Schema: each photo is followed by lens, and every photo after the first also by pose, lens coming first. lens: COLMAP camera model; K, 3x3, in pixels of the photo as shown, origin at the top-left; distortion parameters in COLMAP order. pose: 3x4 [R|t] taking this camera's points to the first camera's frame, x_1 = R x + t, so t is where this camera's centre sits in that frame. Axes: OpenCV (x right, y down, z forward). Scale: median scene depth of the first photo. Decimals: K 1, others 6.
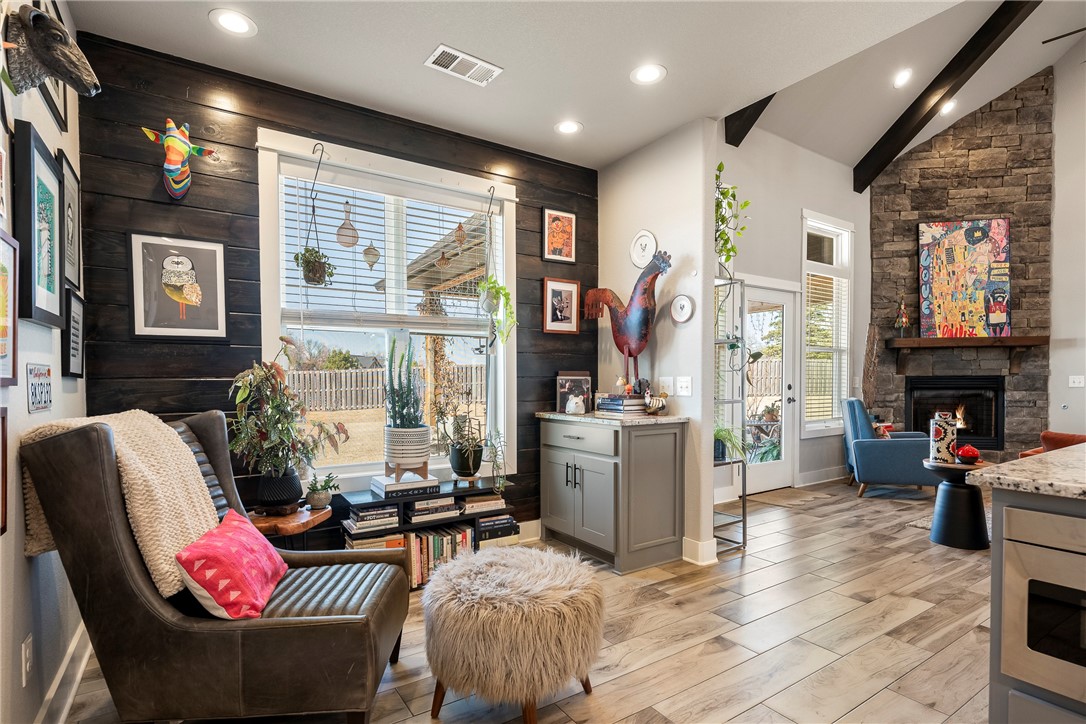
lens RADIAL K [[526.6, 0, 531.2], [0, 526.6, 380.9], [0, 0, 1]] dist [0.000588, 0.000500]
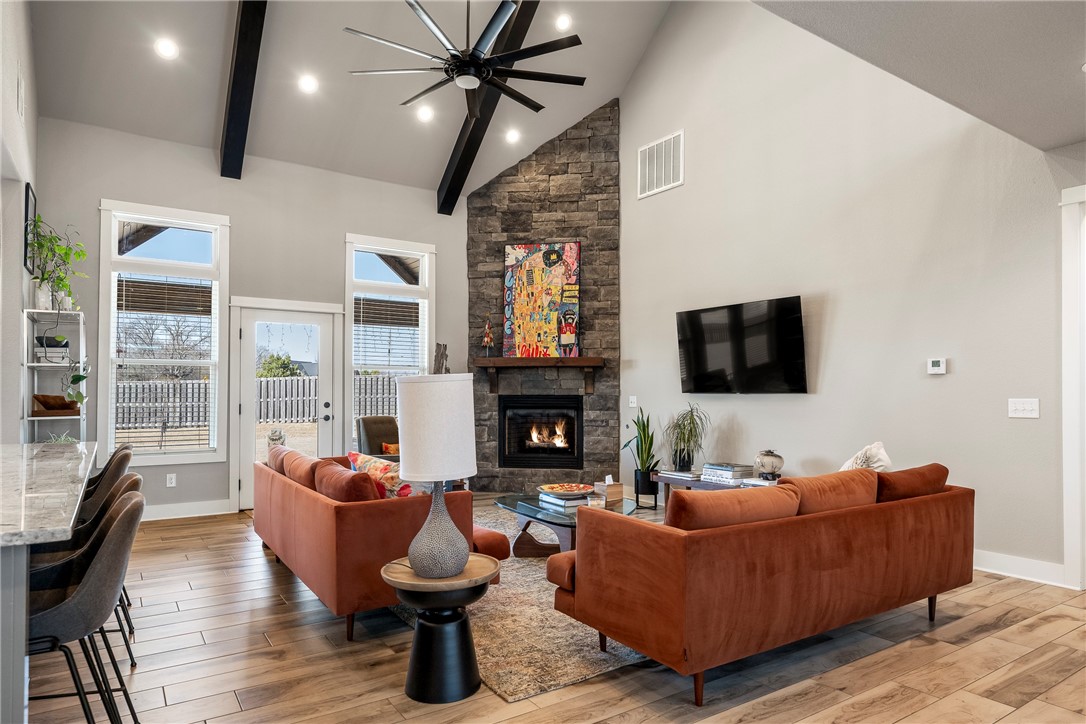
lens RADIAL K [[648.1, 0, 543.5], [0, 648.1, 368.4], [0, 0, 1]] dist [0.000778, 0.000306]
pose [[0.999847, 0.008270, 0.015410, 0.808755], [-0.007654, 0.999186, -0.039605, -0.011873], [-0.015725, 0.039481, 0.999097, -0.249920]]
